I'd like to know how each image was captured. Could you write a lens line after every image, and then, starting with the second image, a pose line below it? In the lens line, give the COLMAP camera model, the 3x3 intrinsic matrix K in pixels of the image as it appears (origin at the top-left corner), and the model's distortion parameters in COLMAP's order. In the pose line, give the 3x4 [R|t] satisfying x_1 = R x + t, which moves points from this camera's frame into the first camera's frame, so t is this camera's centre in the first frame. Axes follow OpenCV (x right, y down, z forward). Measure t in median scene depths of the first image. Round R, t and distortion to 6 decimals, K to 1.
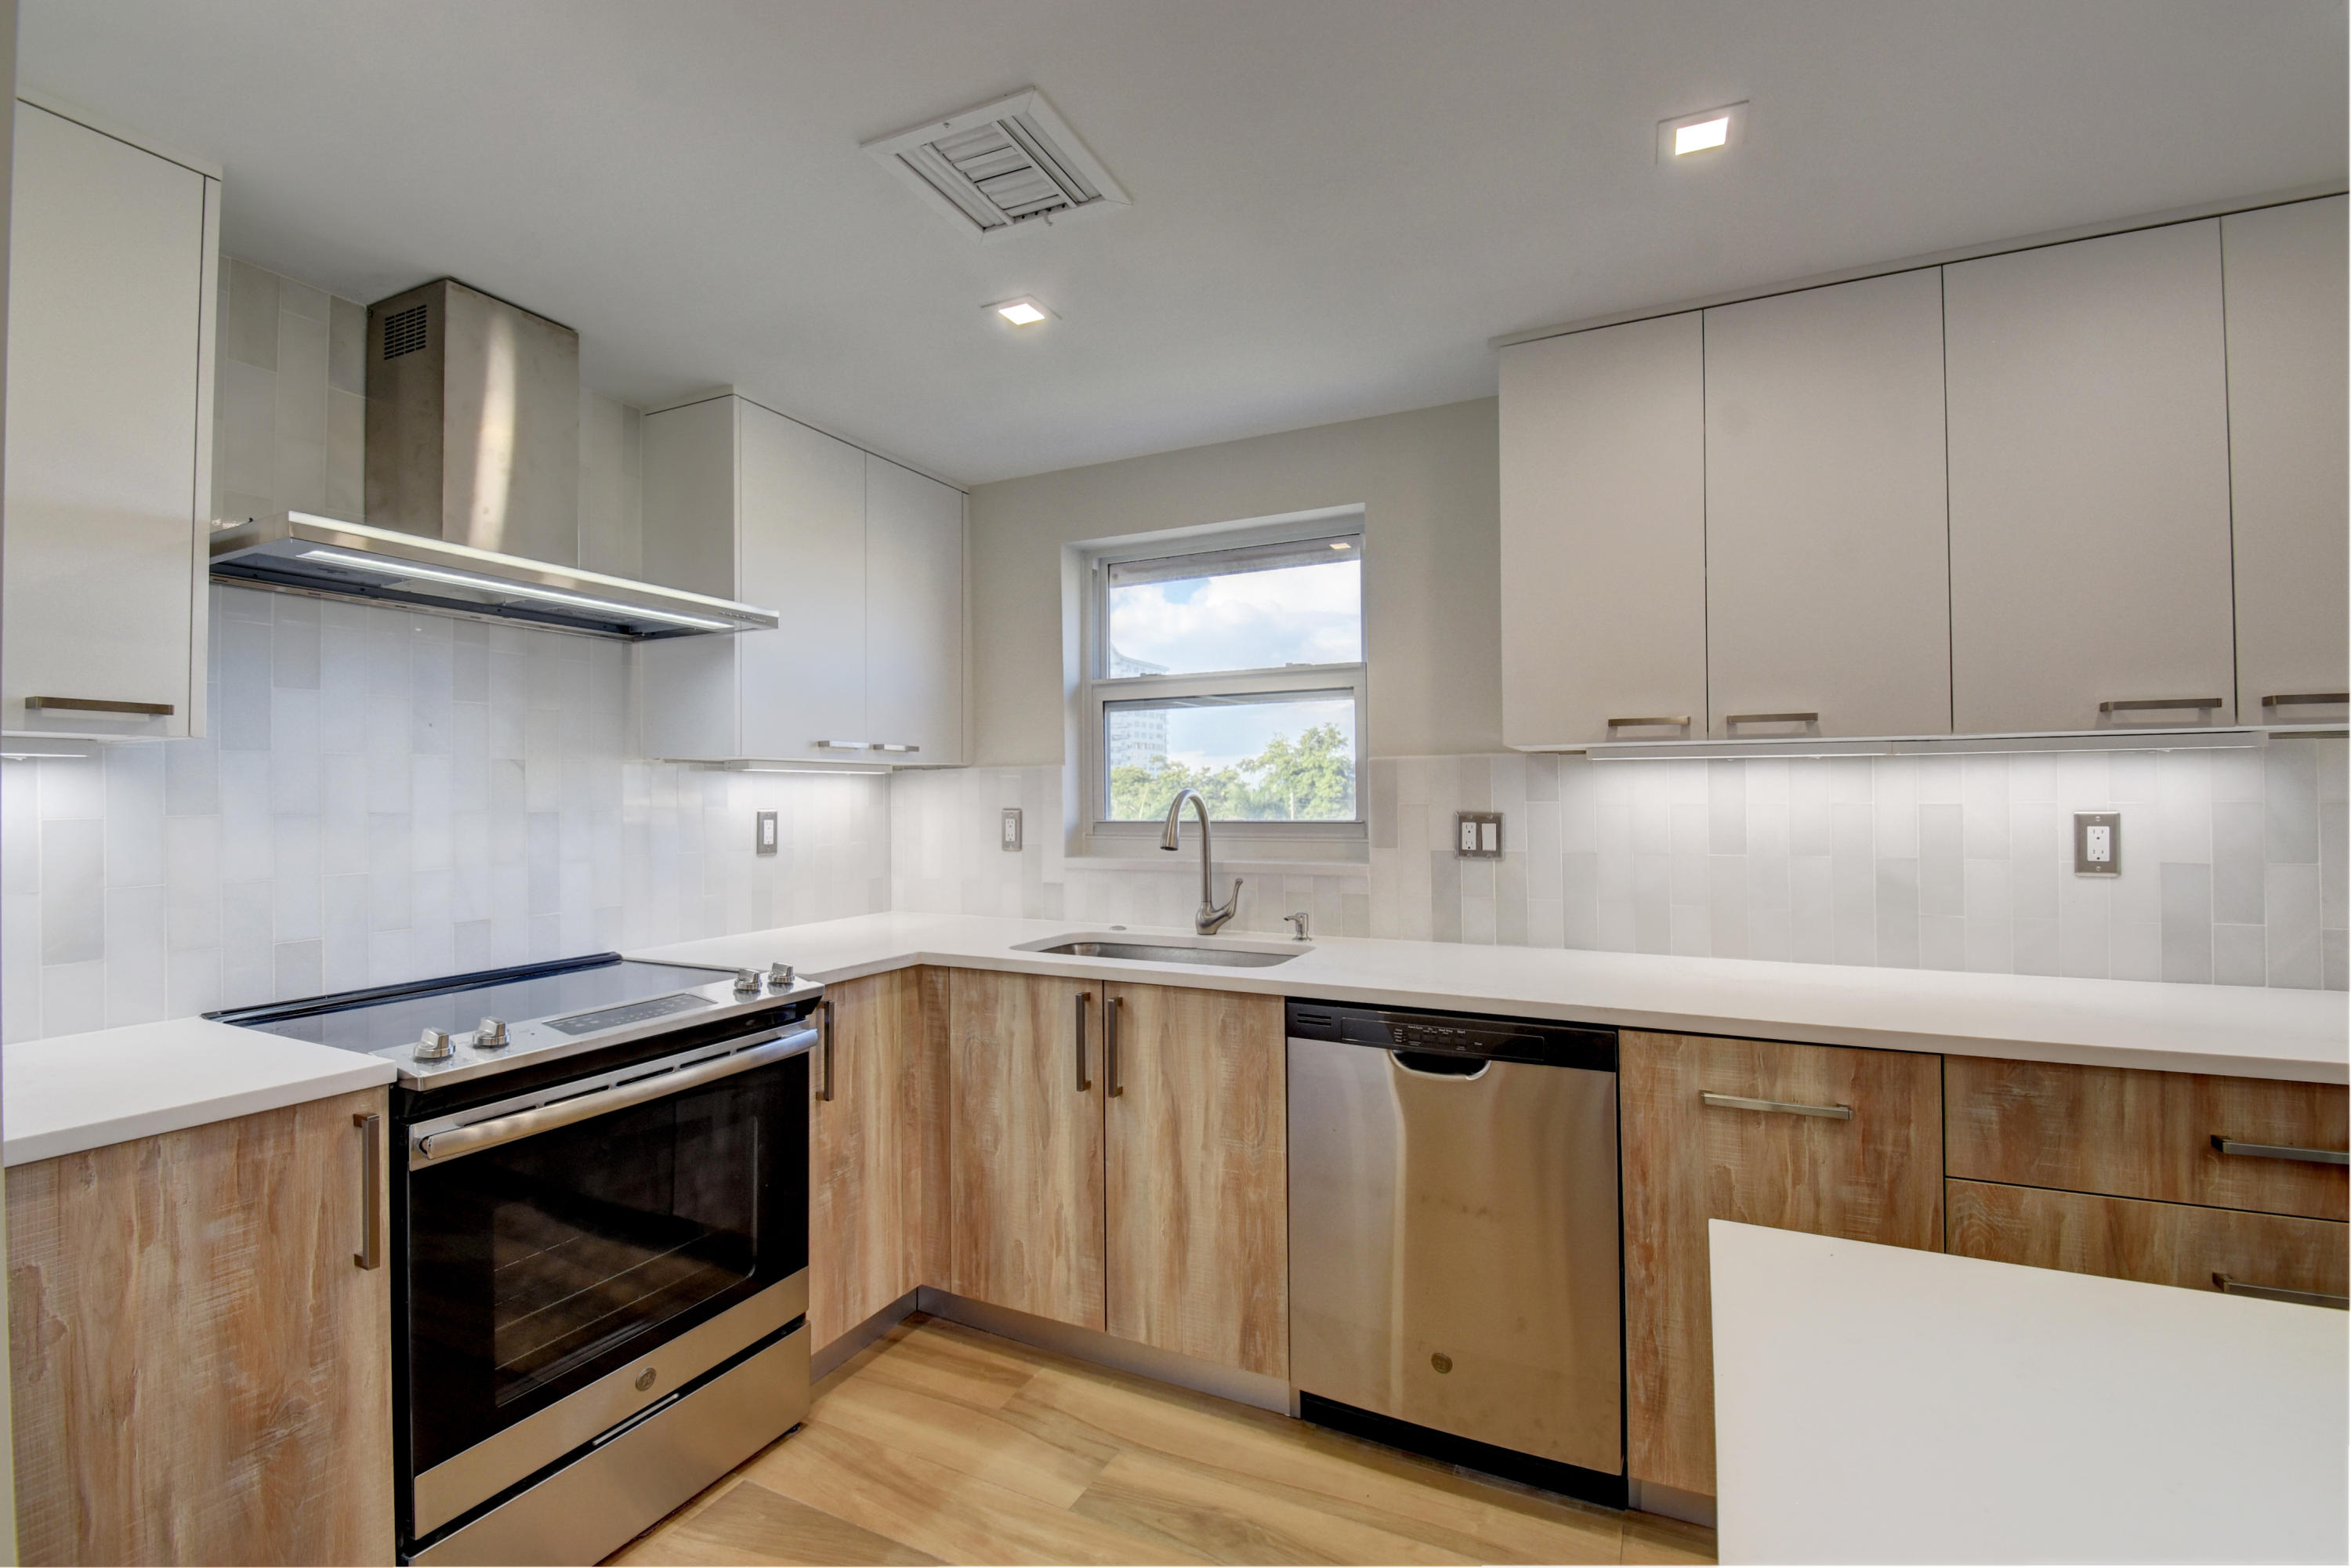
lens RADIAL K [[1031.2, 0, 1166.3], [0, 1031.2, 778.5], [0, 0, 1]] dist [0.003836, -0.010733]
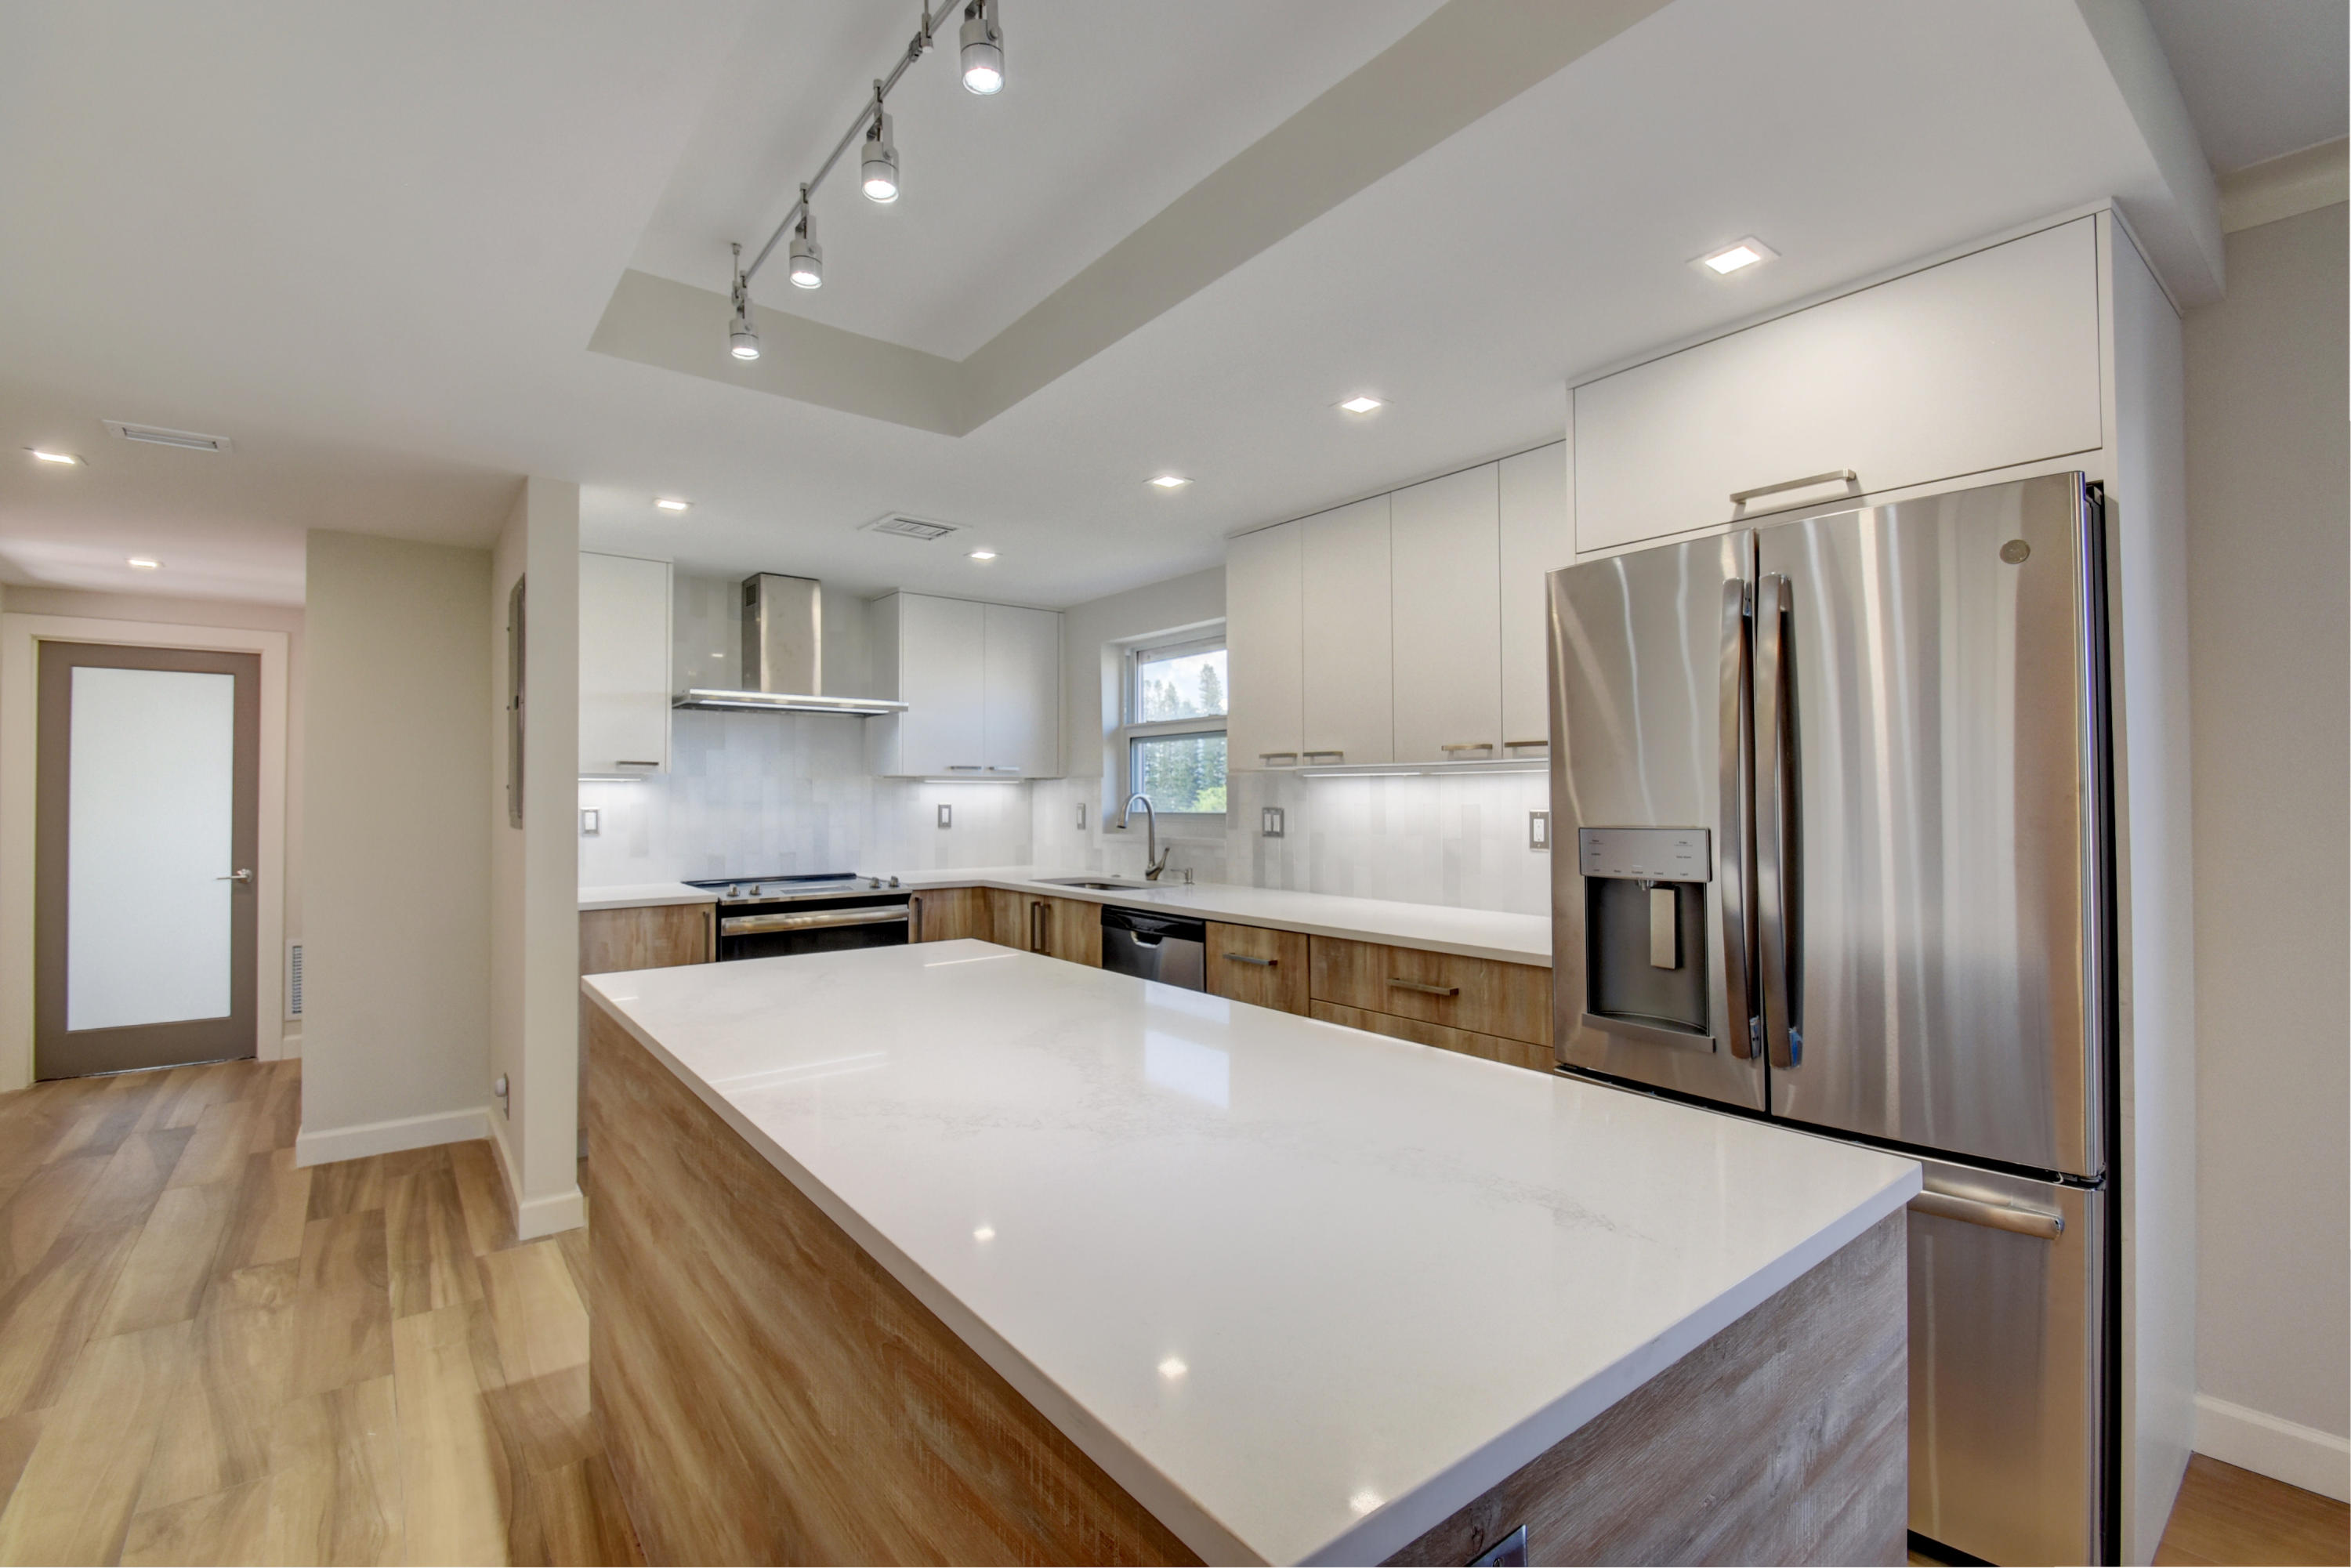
lens RADIAL K [[1031.2, 0, 1166.3], [0, 1031.2, 778.5], [0, 0, 1]] dist [0.003836, -0.010733]
pose [[0.902660, -0.001458, -0.430351, 0.900190], [0.001643, 0.999999, 0.000059, -0.014892], [0.430350, -0.000760, 0.902662, -0.566820]]
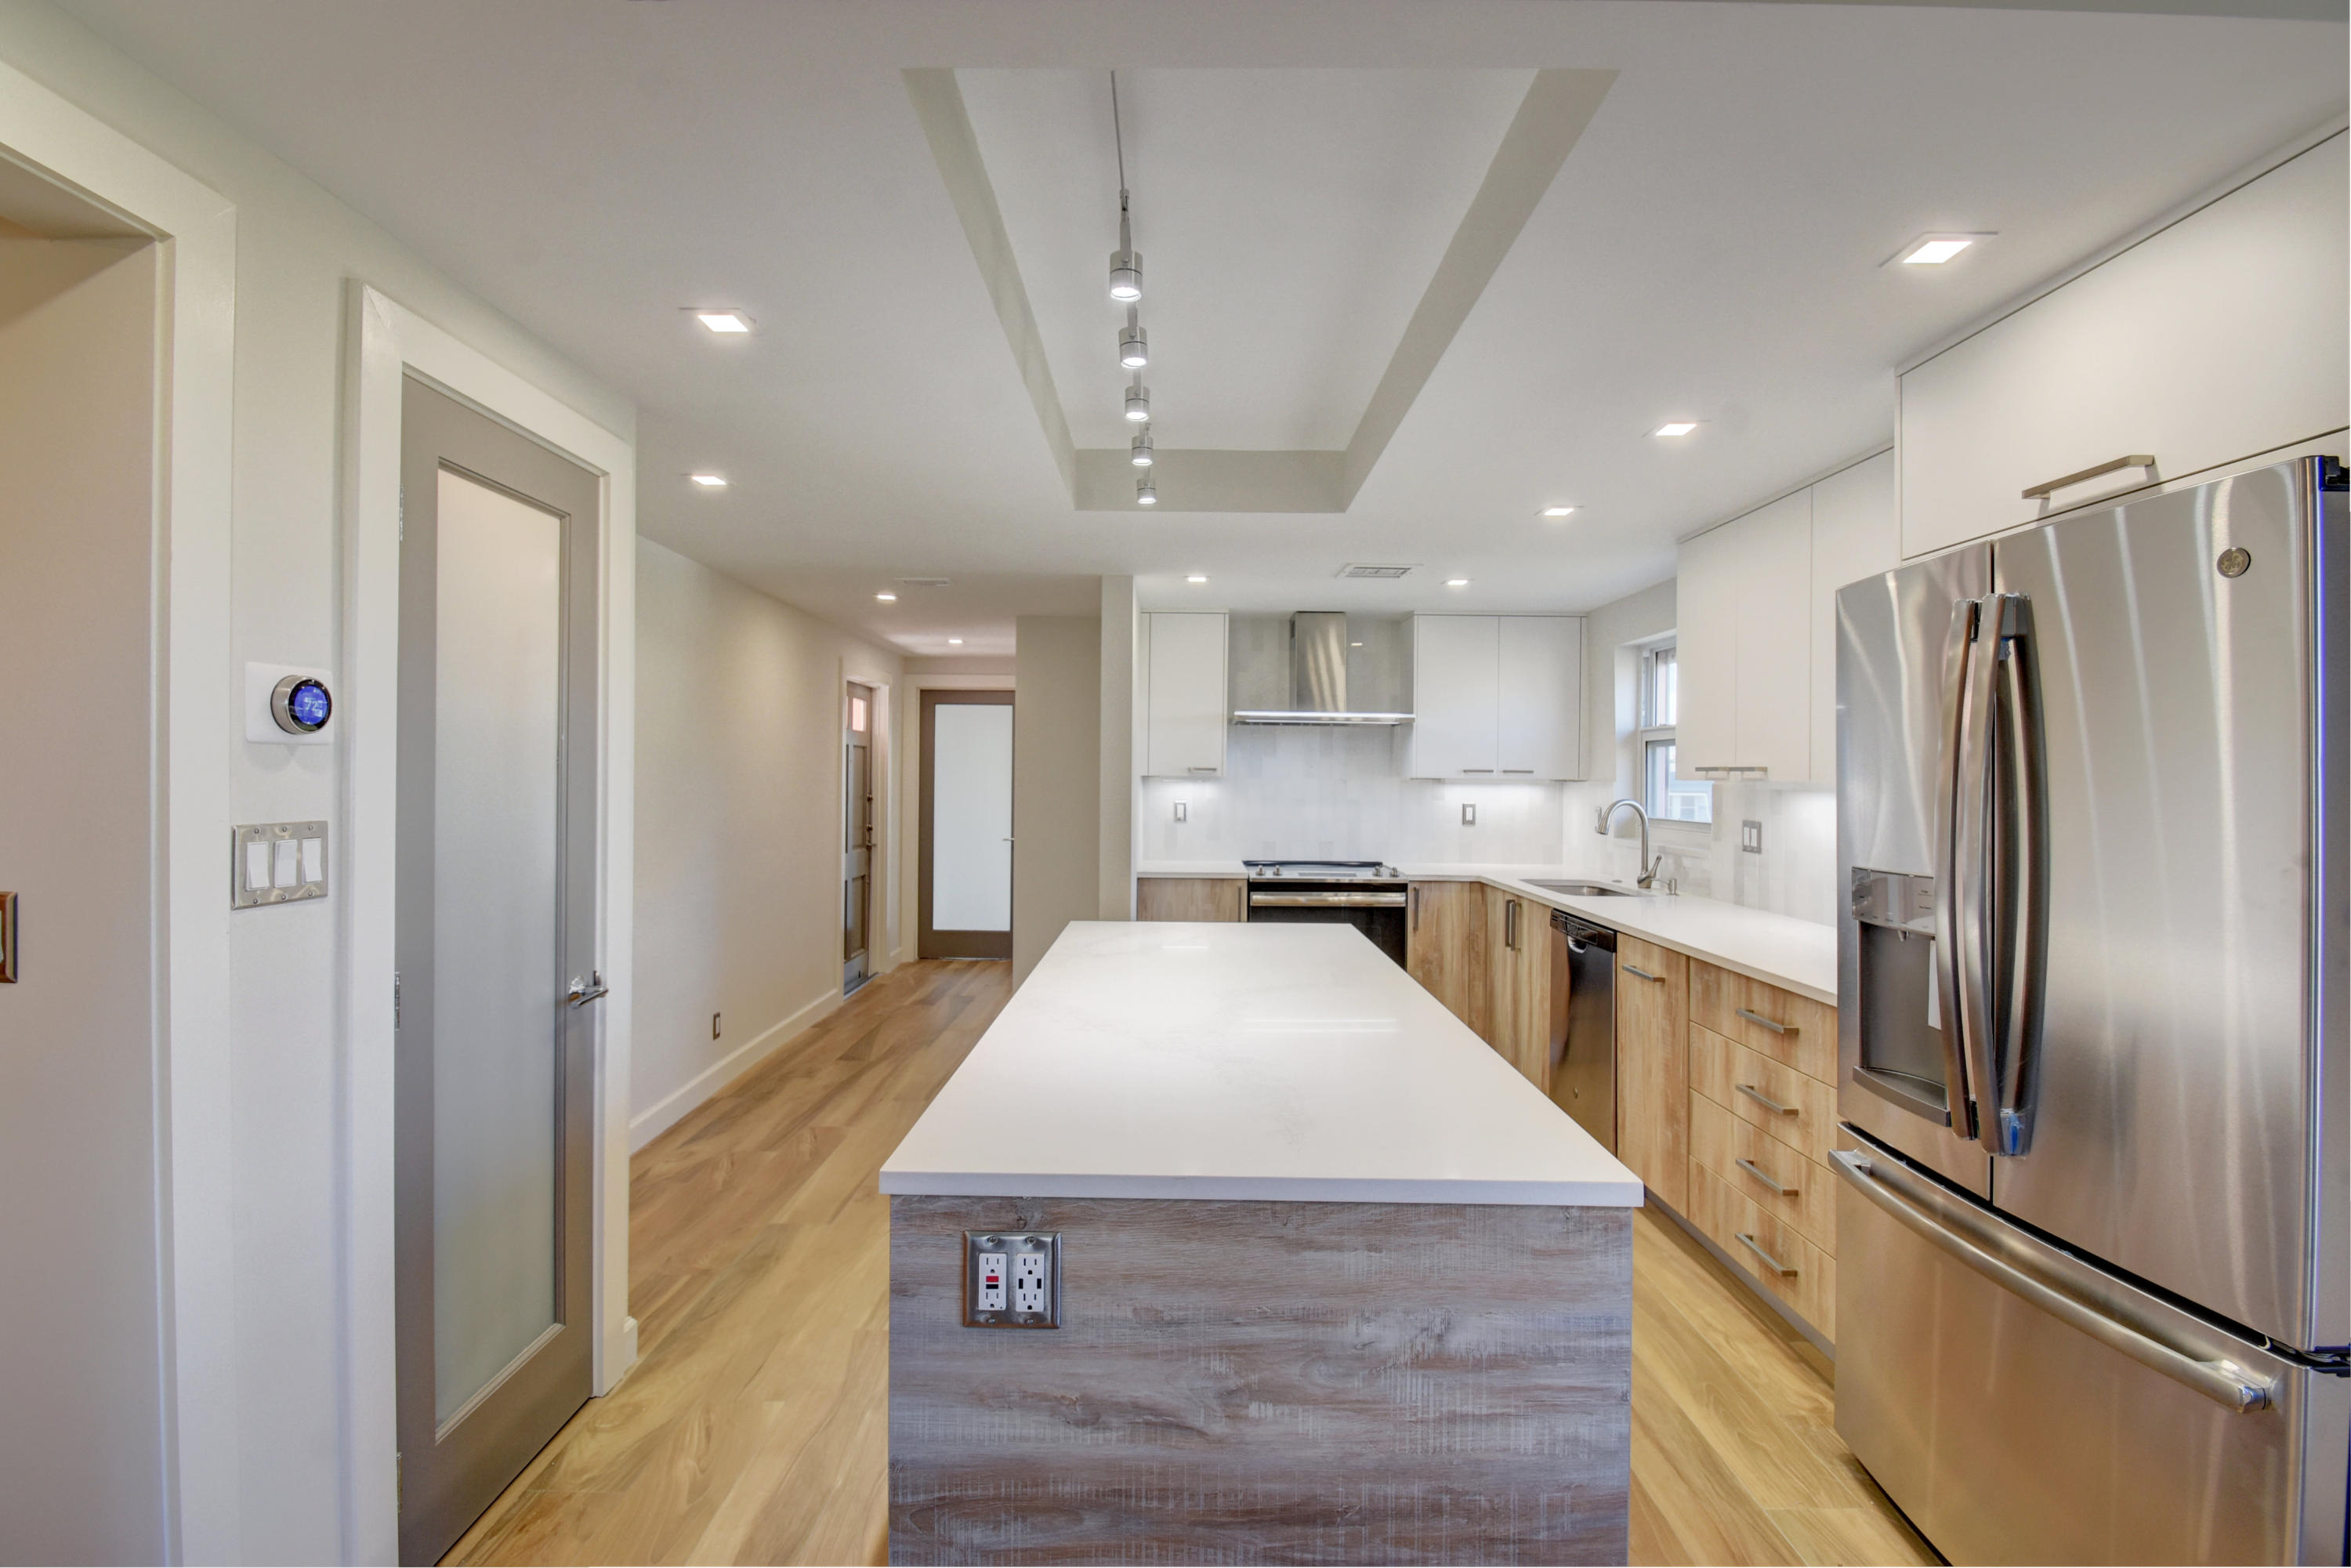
lens RADIAL K [[1031.2, 0, 1166.3], [0, 1031.2, 778.5], [0, 0, 1]] dist [0.003836, -0.010733]
pose [[0.439030, 0.014984, -0.898348, 1.360865], [0.000225, 0.999859, 0.016787, -0.058862], [0.898473, -0.007572, 0.438964, -0.461114]]
